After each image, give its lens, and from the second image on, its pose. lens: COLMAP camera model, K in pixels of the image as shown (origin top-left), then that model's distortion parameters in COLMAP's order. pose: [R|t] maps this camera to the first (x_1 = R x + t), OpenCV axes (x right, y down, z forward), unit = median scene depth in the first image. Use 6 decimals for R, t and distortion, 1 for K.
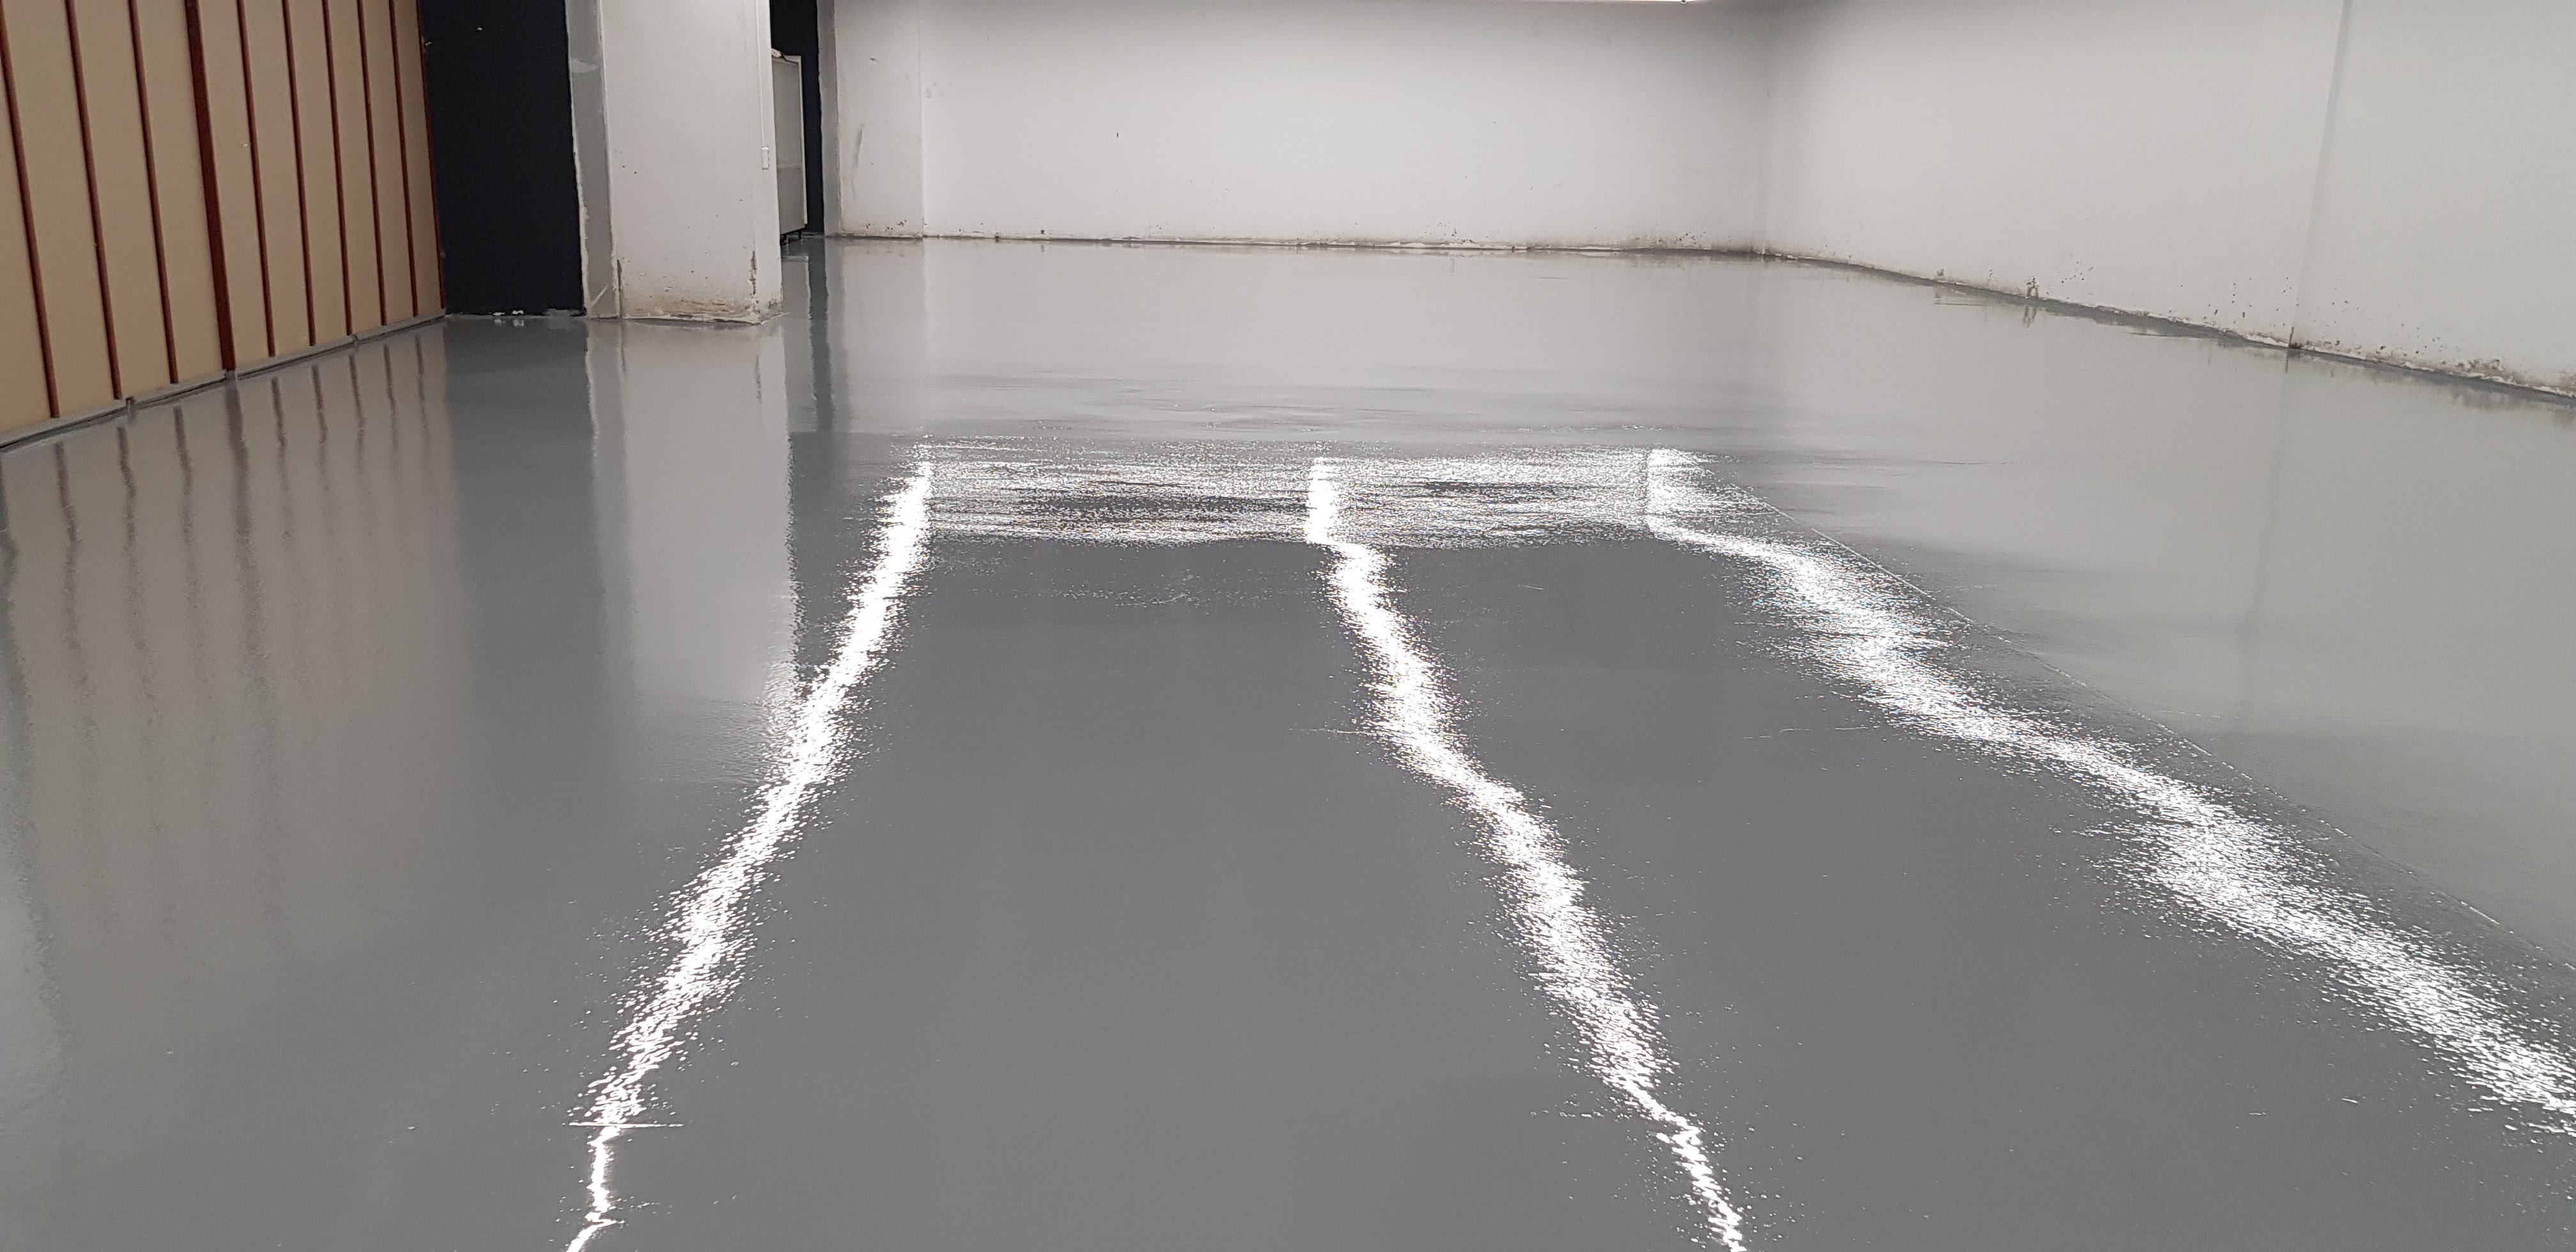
lens RADIAL K [[1975.7, 0, 1252.4], [0, 1975.7, 672.9], [0, 0, 1]] dist [0.077733, -0.129614]
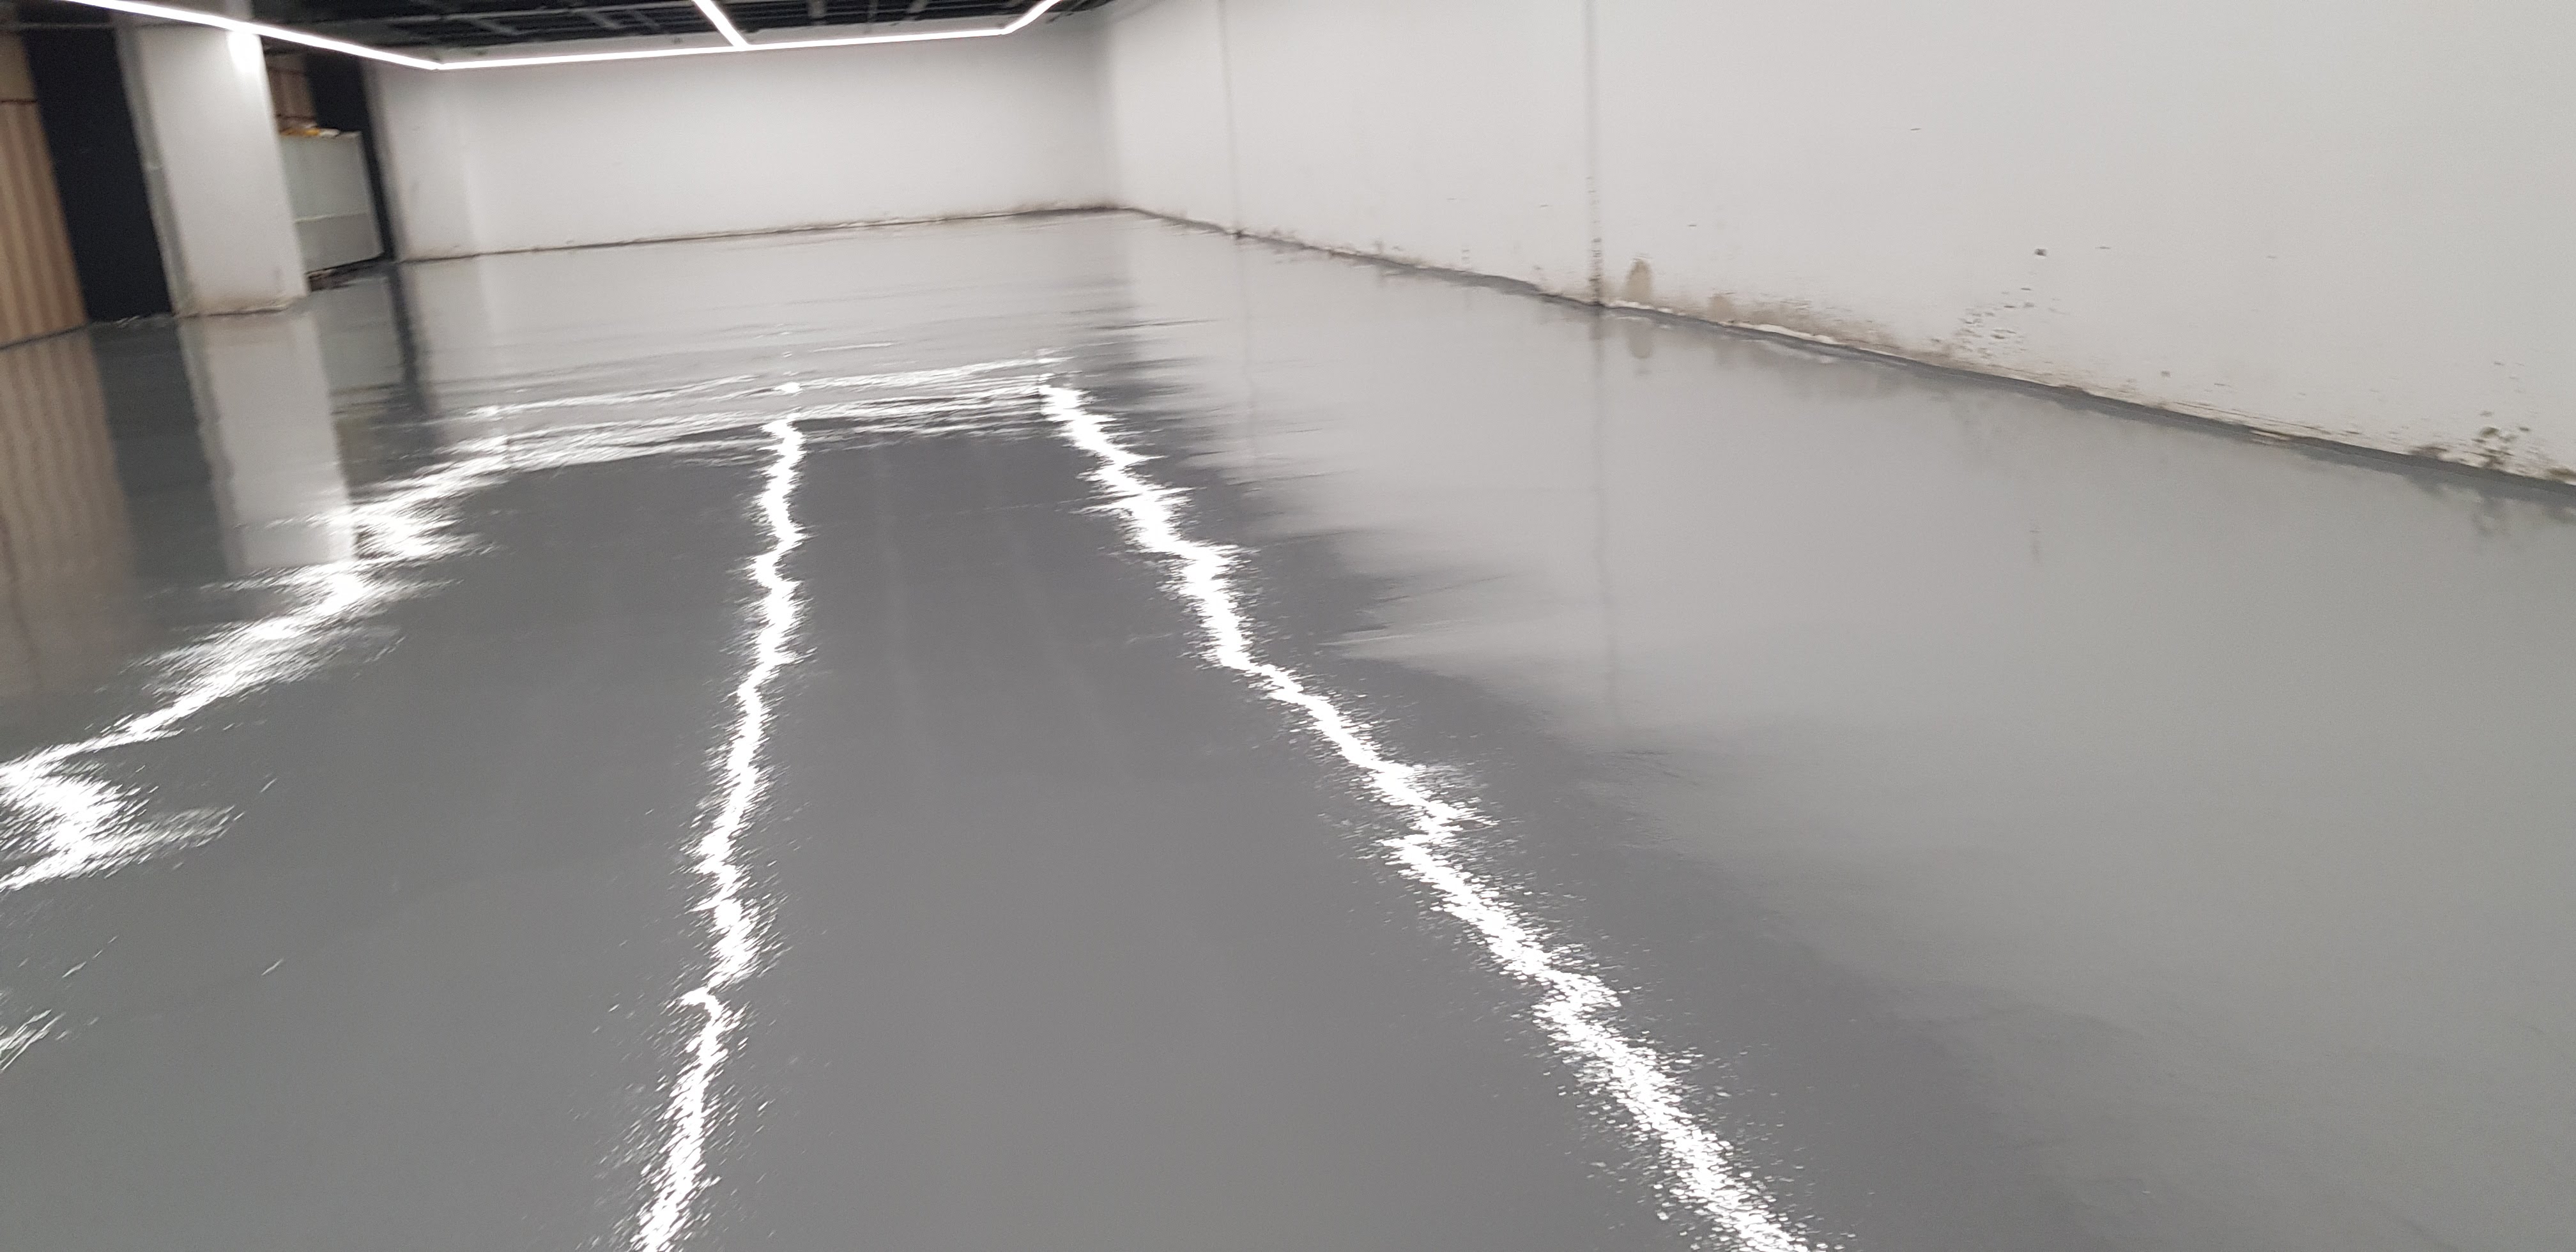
lens RADIAL K [[1932.9, 0, 1307.0], [0, 1932.9, 666.6], [0, 0, 1]] dist [0.063386, -0.095402]
pose [[0.982761, -0.131679, 0.129774, 0.264328], [0.130535, 0.991292, 0.017326, 0.159078], [-0.130926, -0.000088, 0.991392, -0.567913]]
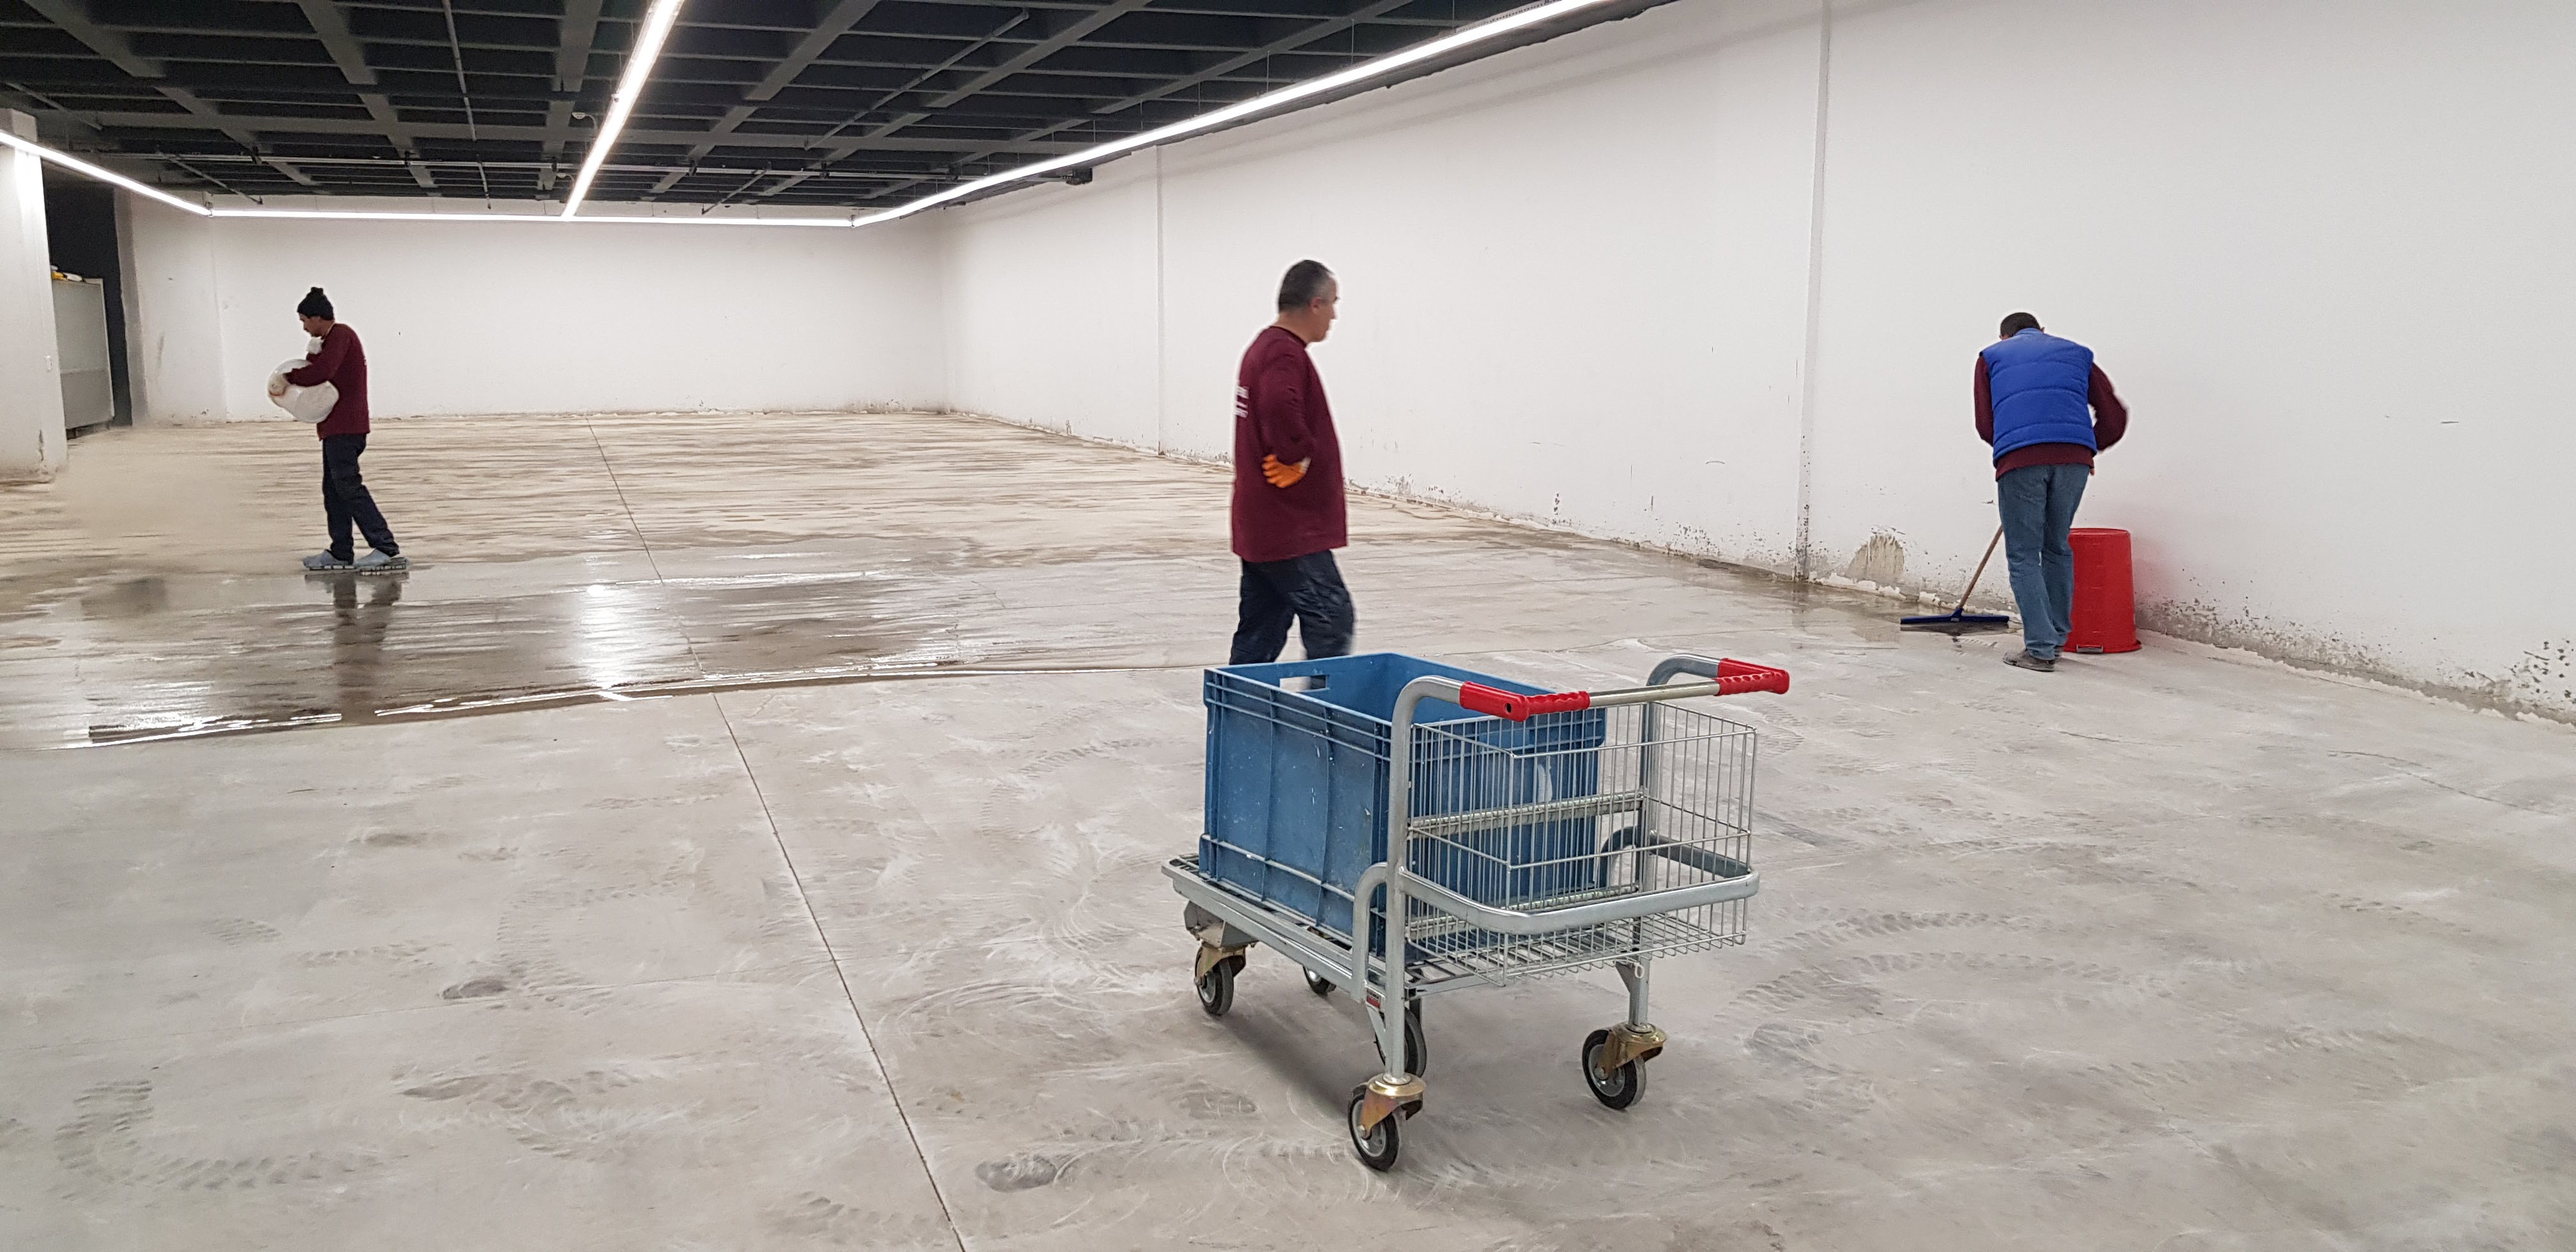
lens RADIAL K [[1975.7, 0, 1256.5], [0, 1975.7, 640.5], [0, 0, 1]] dist [0.077733, -0.129614]
pose [[0.960767, -0.069865, 0.268412, 0.139476], [0.096970, 0.991293, -0.089074, 0.108047], [-0.259852, 0.111607, 0.959177, -0.415292]]
